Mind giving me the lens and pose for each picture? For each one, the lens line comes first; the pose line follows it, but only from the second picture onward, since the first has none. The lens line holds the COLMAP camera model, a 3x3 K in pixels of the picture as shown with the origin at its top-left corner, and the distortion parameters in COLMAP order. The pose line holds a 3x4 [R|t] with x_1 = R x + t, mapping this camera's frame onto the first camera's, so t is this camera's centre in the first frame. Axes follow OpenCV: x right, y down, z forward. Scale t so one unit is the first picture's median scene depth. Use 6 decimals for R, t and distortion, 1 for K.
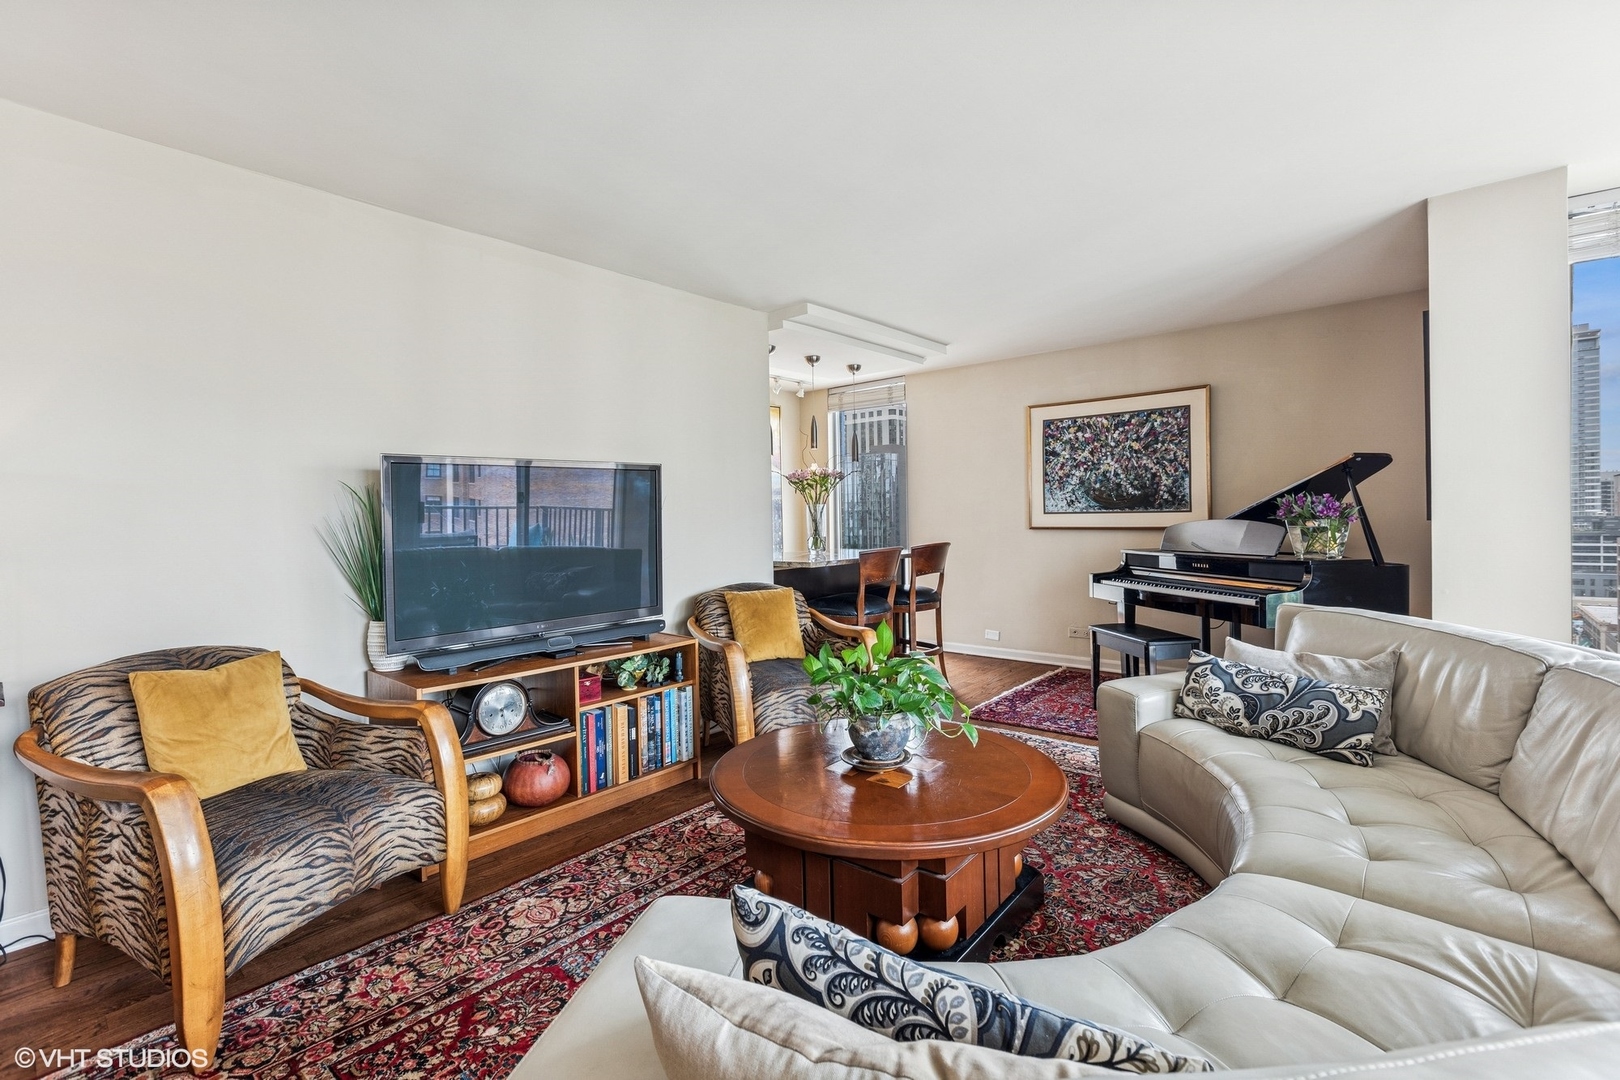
lens RADIAL K [[729.7, 0, 802.9], [0, 729.7, 529.6], [0, 0, 1]] dist [0.000445, 0.000320]
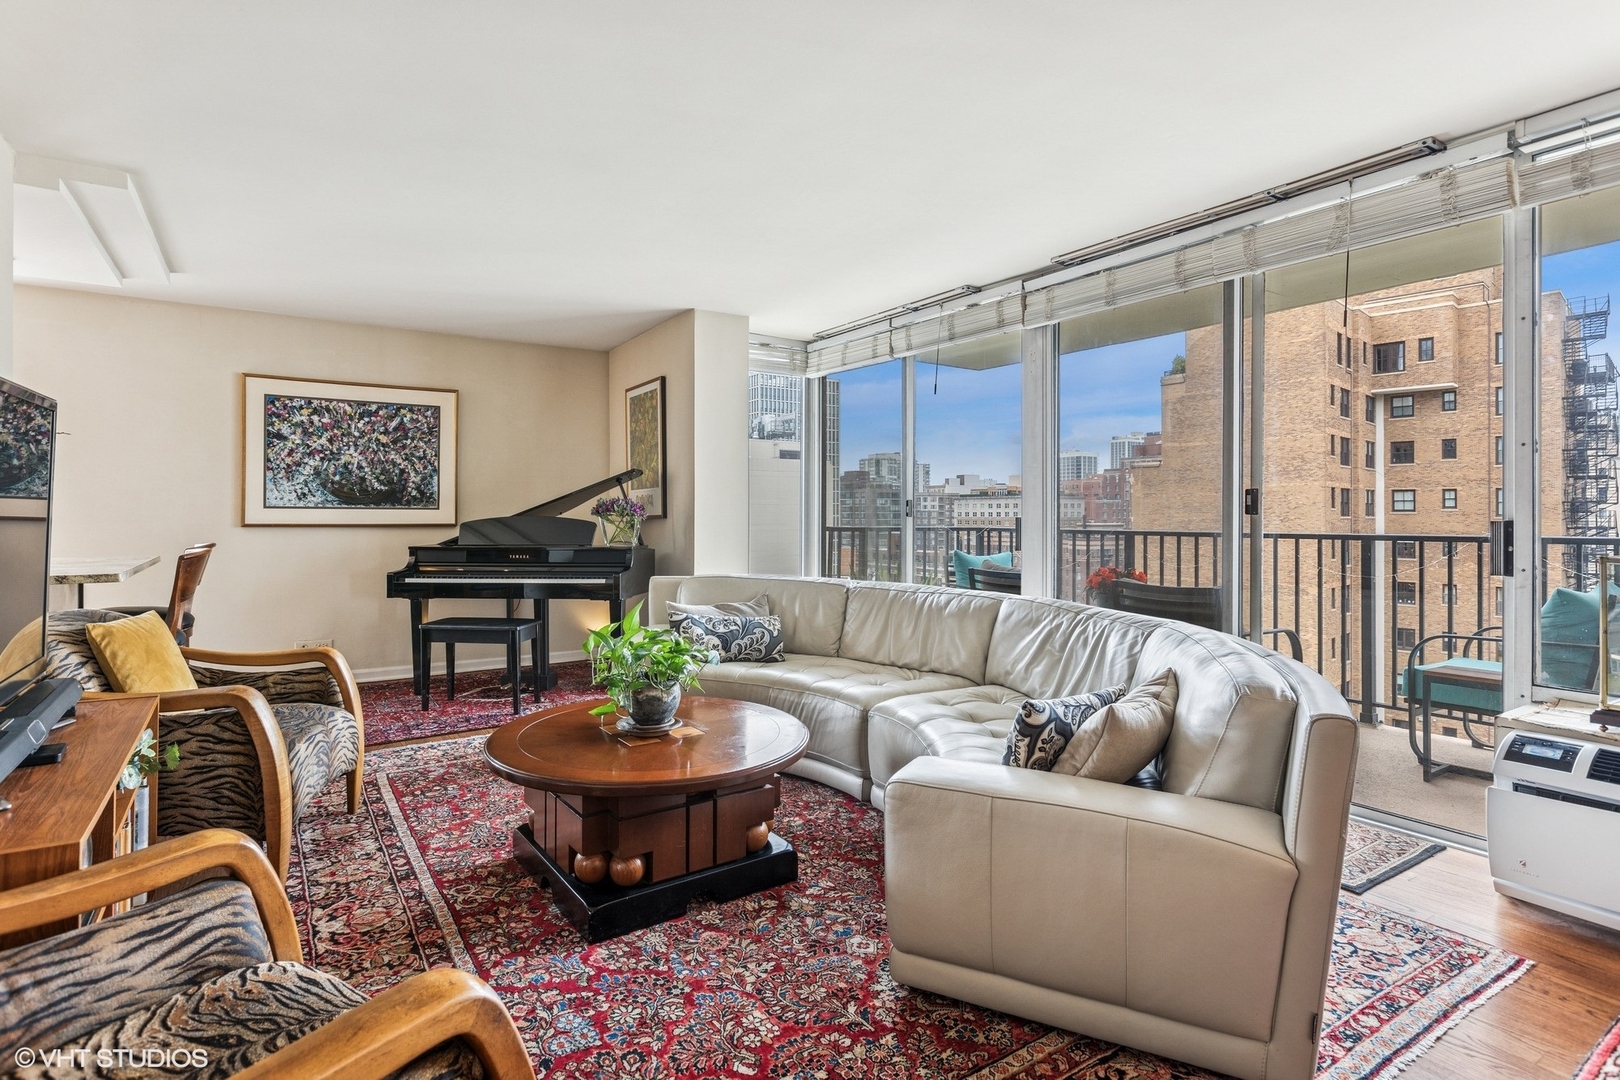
lens RADIAL K [[807.8, 0, 811.2], [0, 807.8, 514.9], [0, 0, 1]] dist [-0.000353, 0.001186]
pose [[0.263881, 0.016170, 0.964420, -0.416935], [0.009419, 0.999769, -0.019340, 0.010199], [-0.964509, 0.014187, 0.263668, 0.184640]]
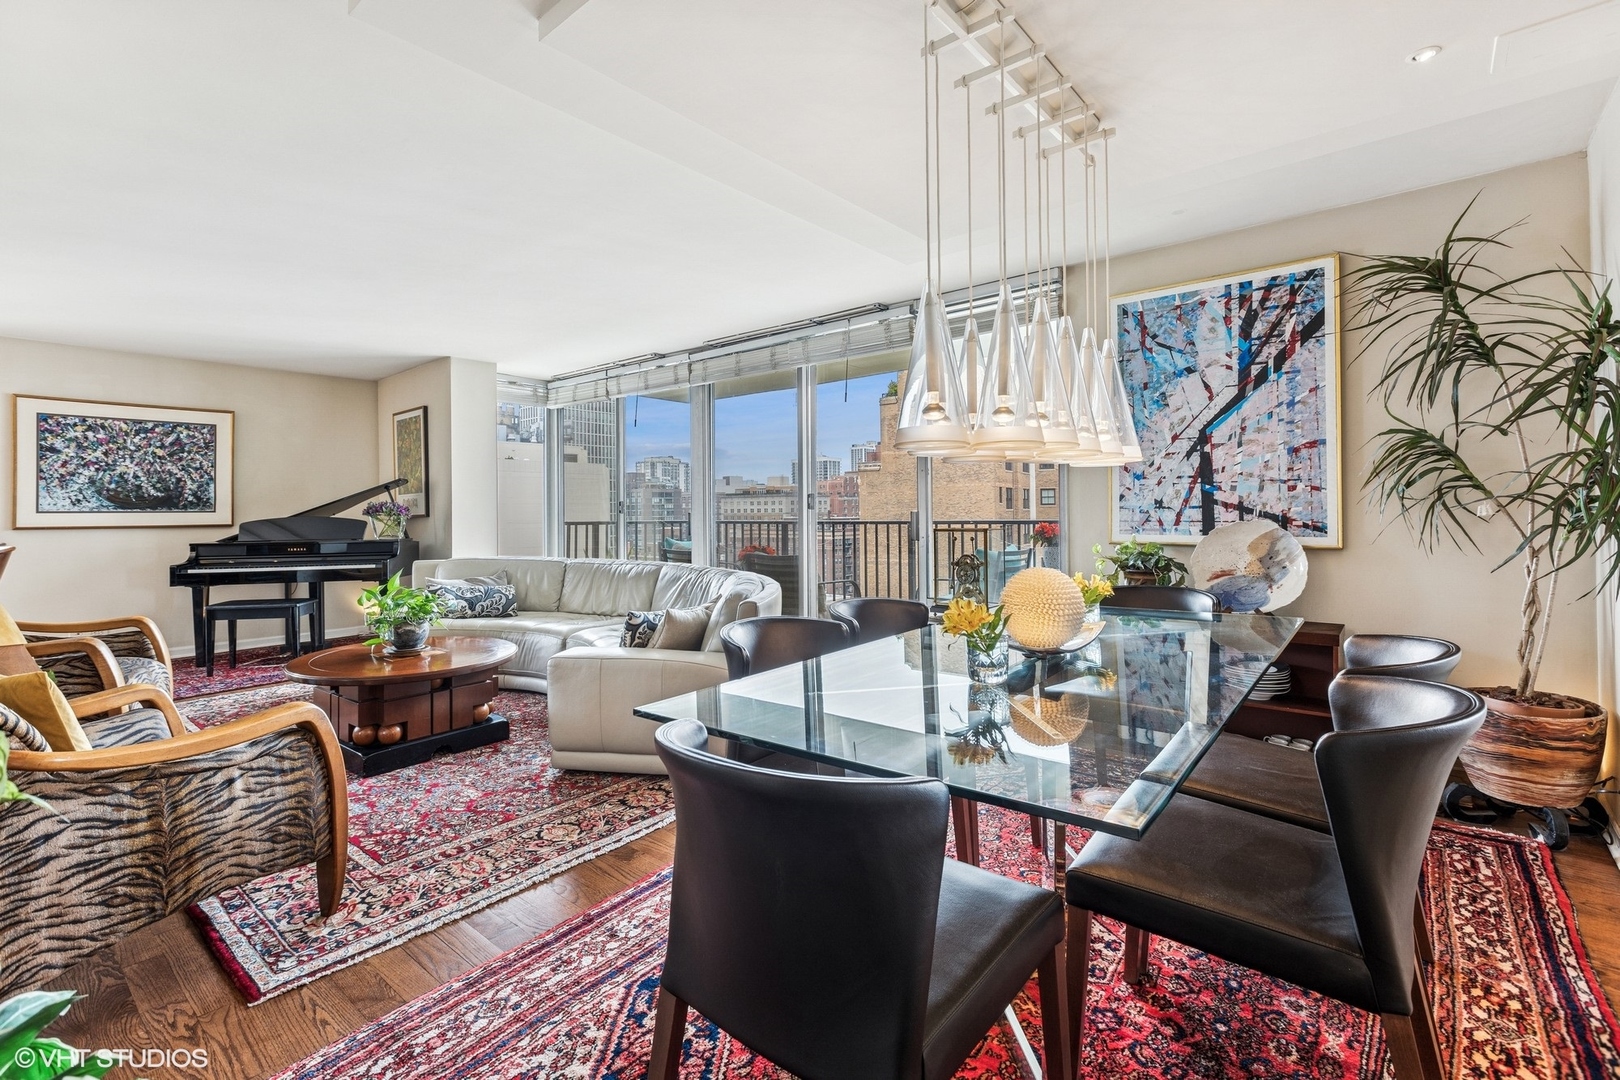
lens RADIAL K [[716.4, 0, 800.2], [0, 716.4, 504.9], [0, 0, 1]] dist [0.000902, -0.000618]
pose [[-0.016643, 0.024181, 0.999569, -0.654379], [0.026630, 0.999364, -0.023733, 0.017180], [-0.999507, 0.026223, -0.017276, 0.046507]]
